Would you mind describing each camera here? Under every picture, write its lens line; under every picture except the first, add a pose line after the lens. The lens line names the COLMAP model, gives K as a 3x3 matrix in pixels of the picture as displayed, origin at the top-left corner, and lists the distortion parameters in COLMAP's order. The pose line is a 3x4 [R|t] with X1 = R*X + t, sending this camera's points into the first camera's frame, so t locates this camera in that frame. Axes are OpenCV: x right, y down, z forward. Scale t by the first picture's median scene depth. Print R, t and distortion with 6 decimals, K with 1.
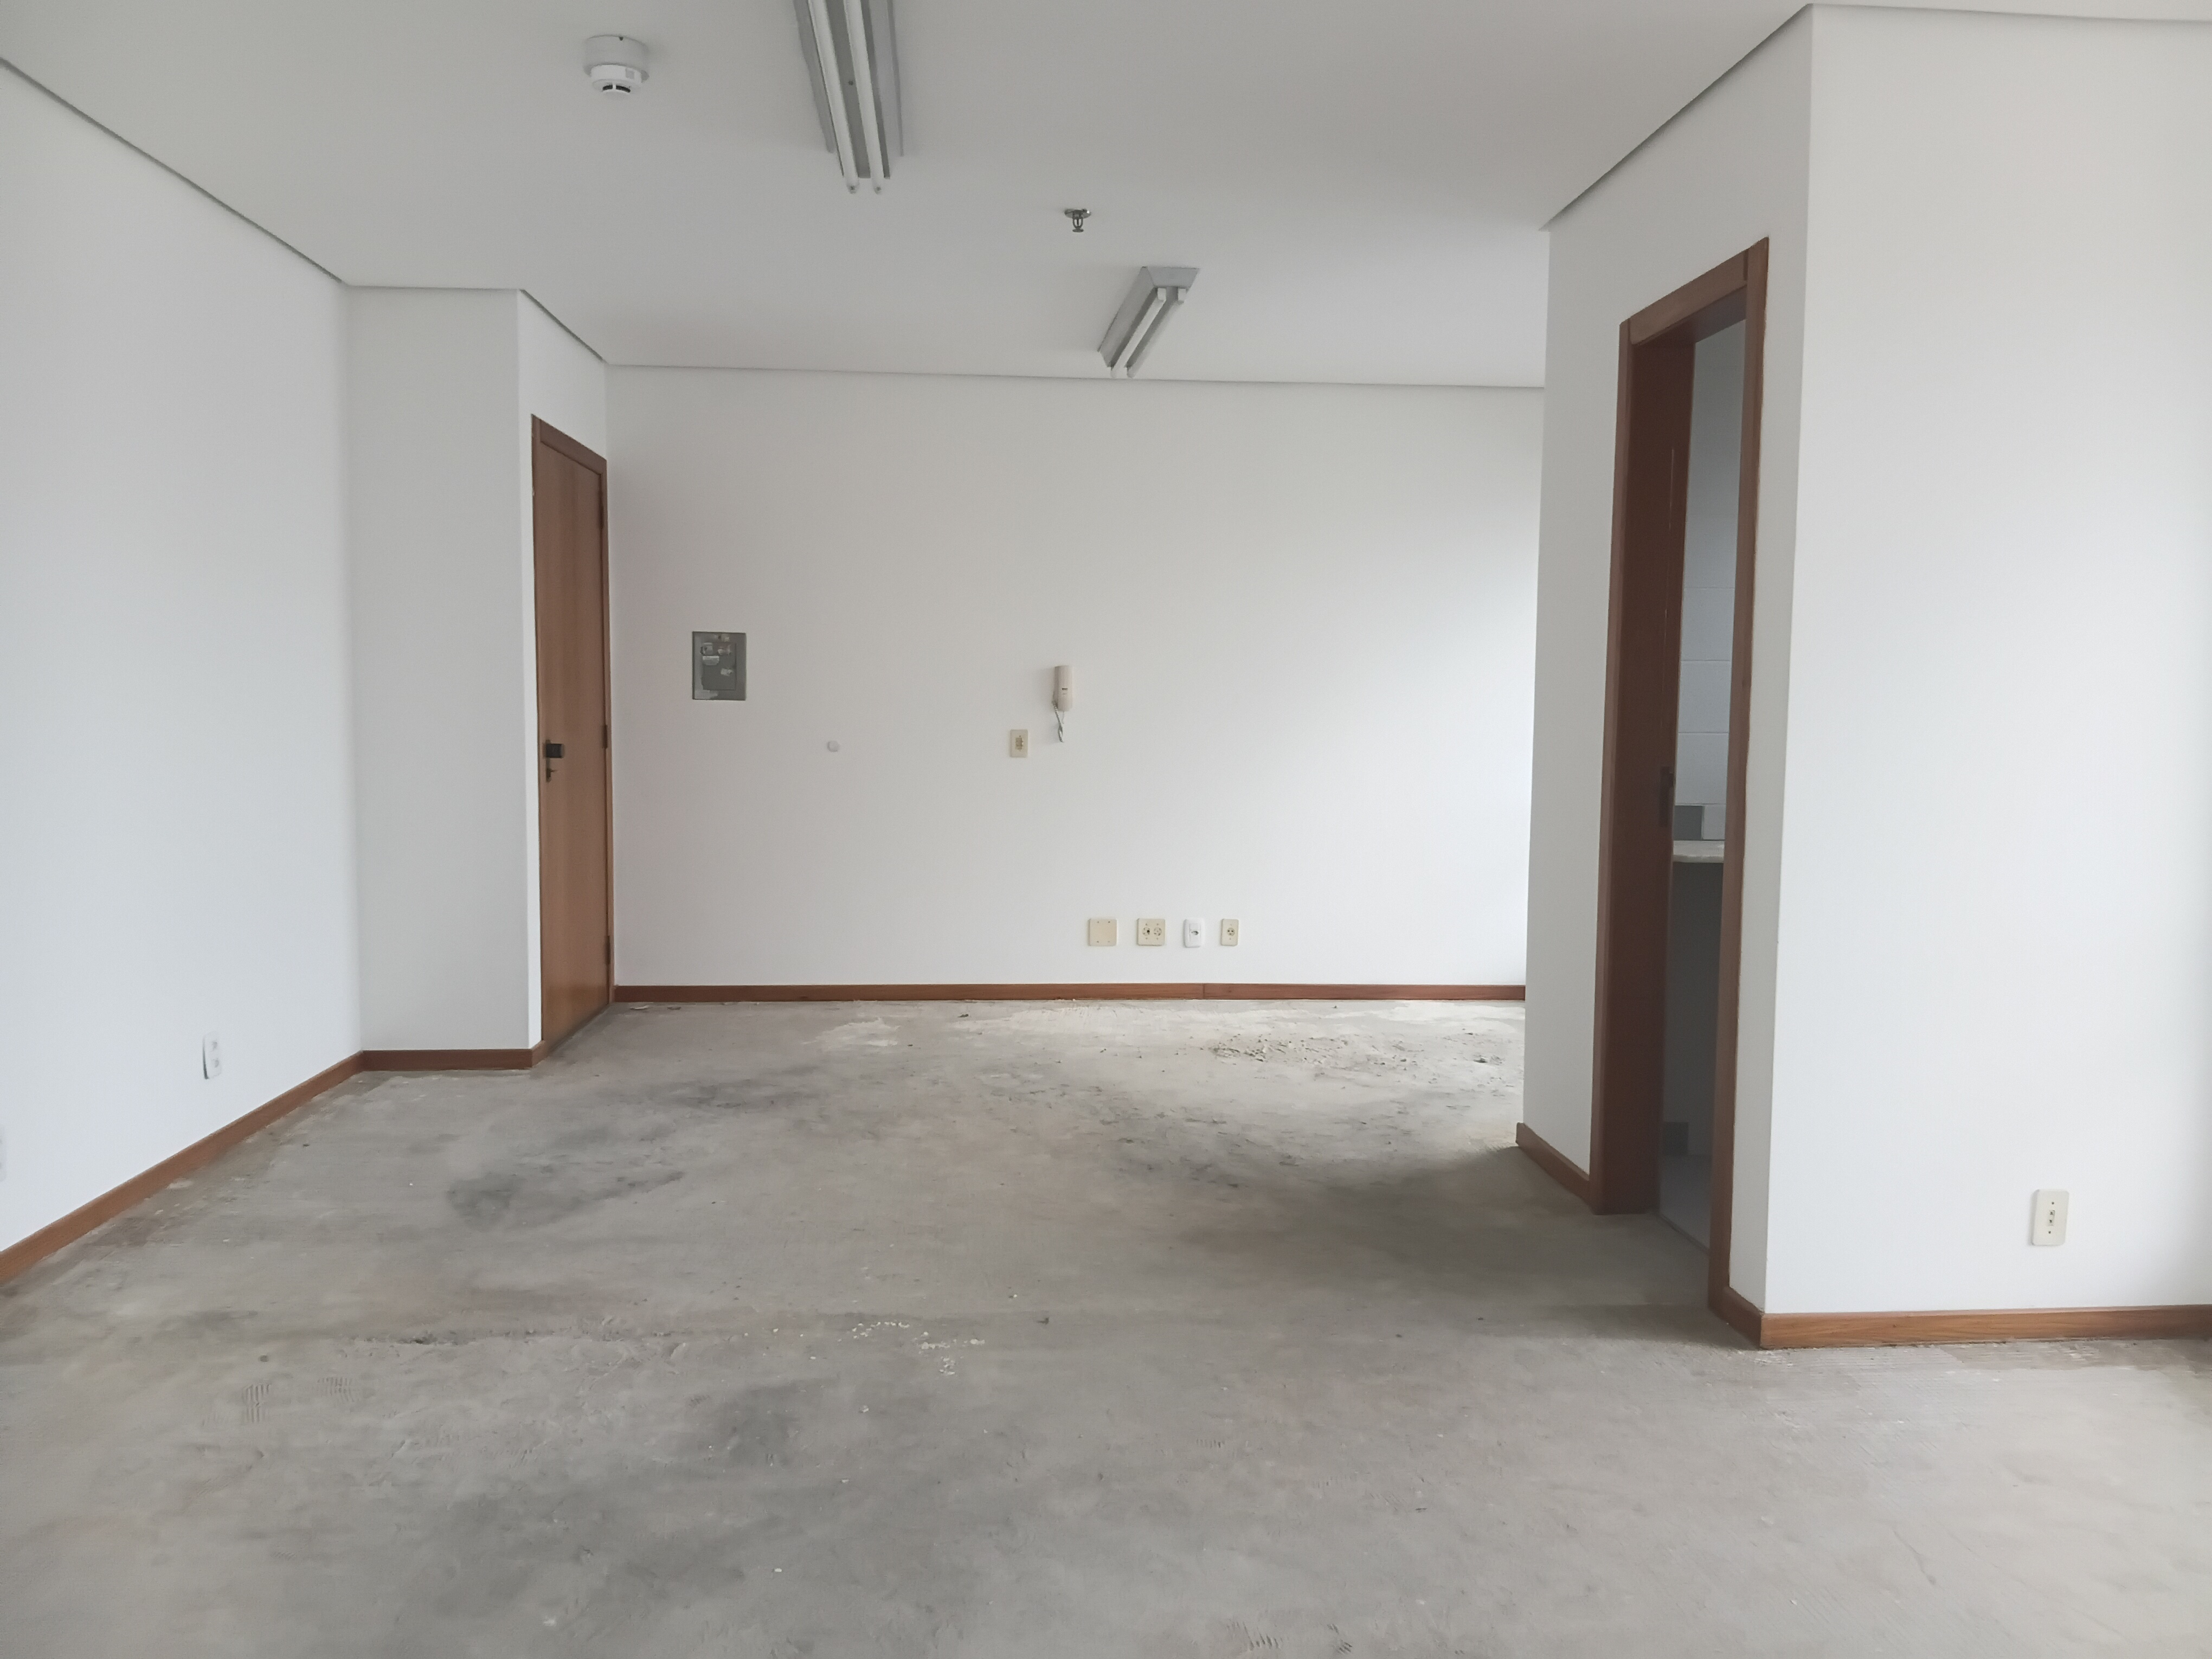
lens RADIAL K [[1662.1, 0, 1096.6], [0, 1662.1, 825.5], [0, 0, 1]] dist [0.077121, -0.149858]
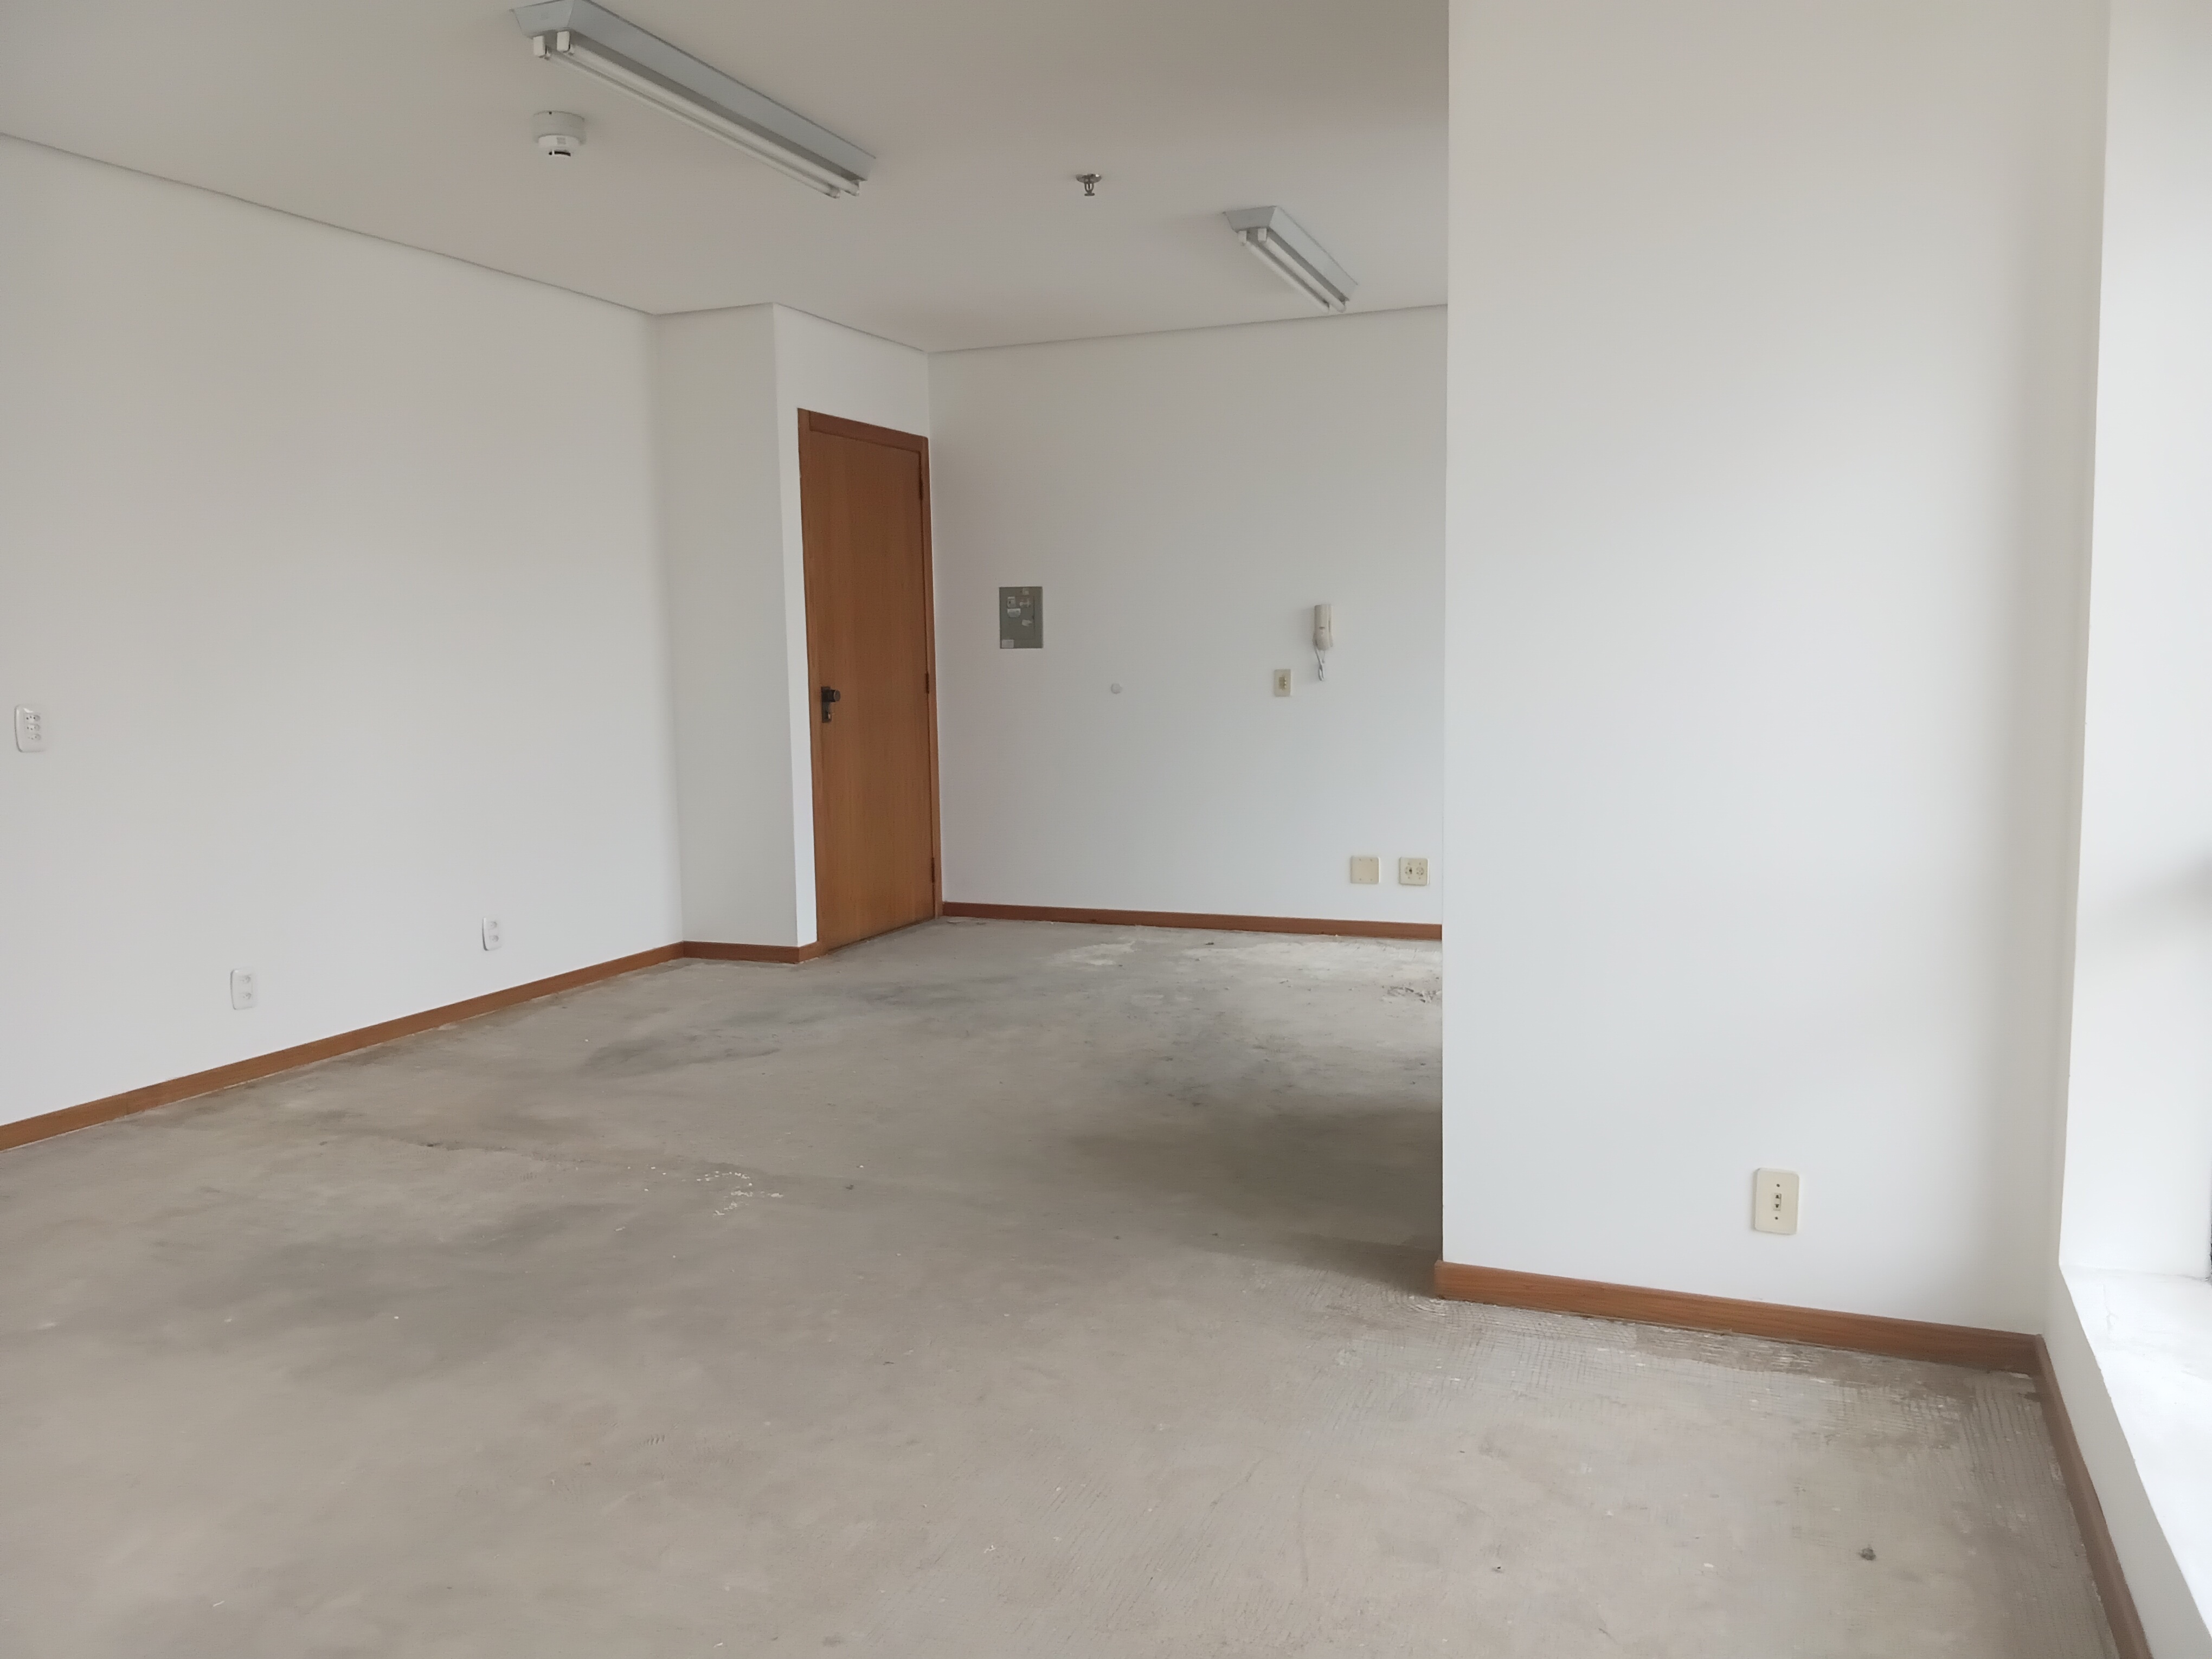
lens RADIAL K [[1662.1, 0, 1096.6], [0, 1662.1, 825.5], [0, 0, 1]] dist [0.077121, -0.149858]
pose [[0.899419, 0.021780, -0.436545, 0.502083], [-0.007539, 0.999382, 0.034329, 0.006722], [0.437023, -0.027585, 0.899027, 0.042908]]
